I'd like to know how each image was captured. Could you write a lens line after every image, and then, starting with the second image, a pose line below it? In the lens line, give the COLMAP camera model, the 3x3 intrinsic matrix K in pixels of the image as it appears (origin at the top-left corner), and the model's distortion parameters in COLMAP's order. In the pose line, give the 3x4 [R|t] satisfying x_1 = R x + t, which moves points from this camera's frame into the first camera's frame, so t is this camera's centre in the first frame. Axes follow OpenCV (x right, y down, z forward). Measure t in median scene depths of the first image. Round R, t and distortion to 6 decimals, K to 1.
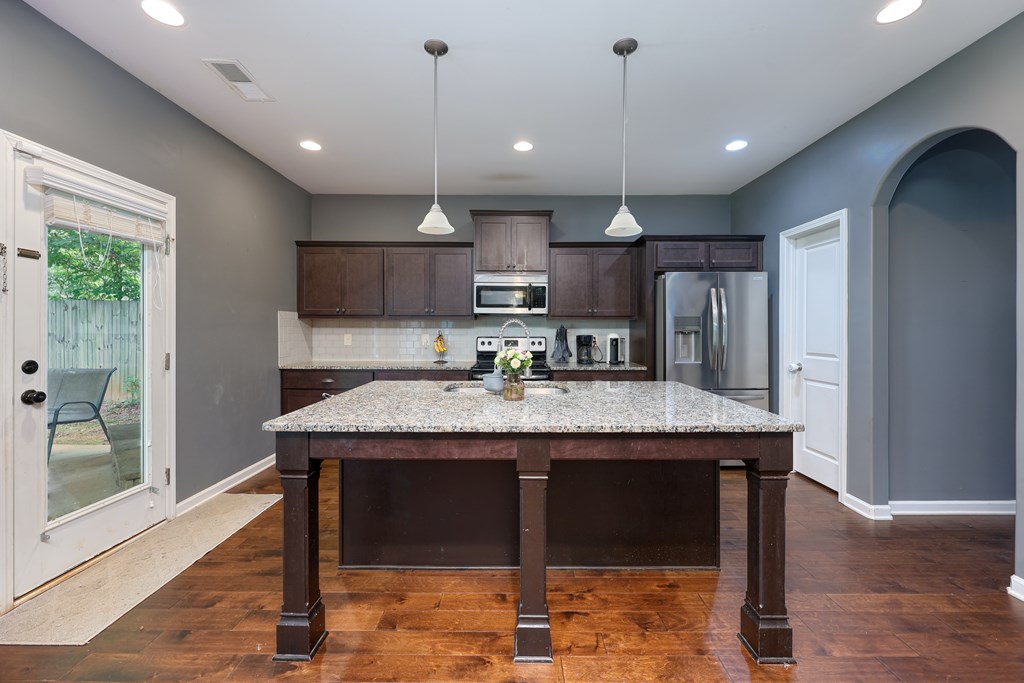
lens RADIAL K [[415.7, 0, 512.0], [0, 415.7, 332.8], [0, 0, 1]] dist [-0.000396, -0.000044]
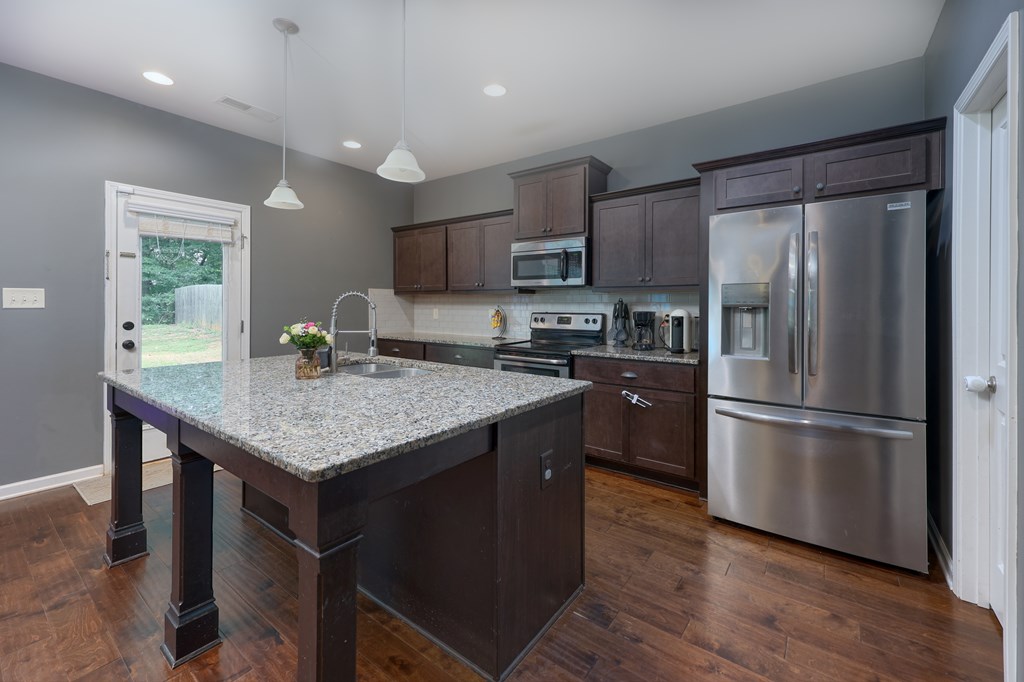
lens RADIAL K [[424.6, 0, 508.4], [0, 424.6, 308.7], [0, 0, 1]] dist [0.009115, 0.000040]
pose [[0.805755, 0.006473, -0.592214, 0.455904], [-0.008226, 0.999966, -0.000261, 0.002276], [0.592192, 0.005082, 0.805781, 0.245473]]
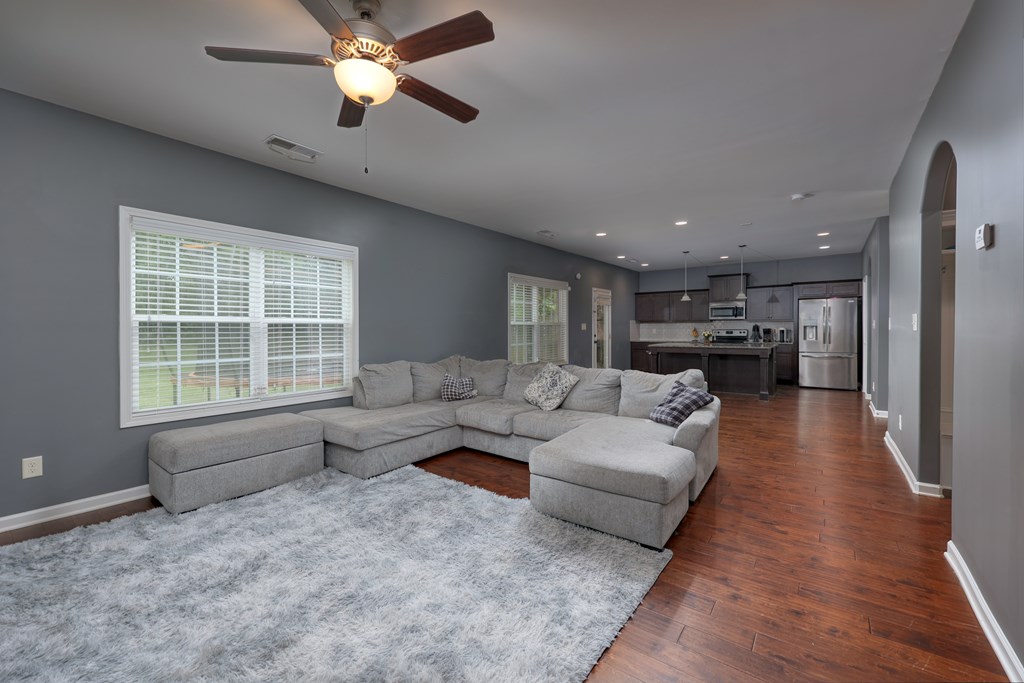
lens RADIAL K [[415.7, 0, 512.0], [0, 415.7, 332.8], [0, 0, 1]] dist [-0.000396, -0.000044]
pose [[0.796546, -0.006422, -0.604544, 0.435944], [0.007005, 0.999974, -0.001393, 0.023194], [0.604538, -0.003126, 0.796570, -1.525177]]
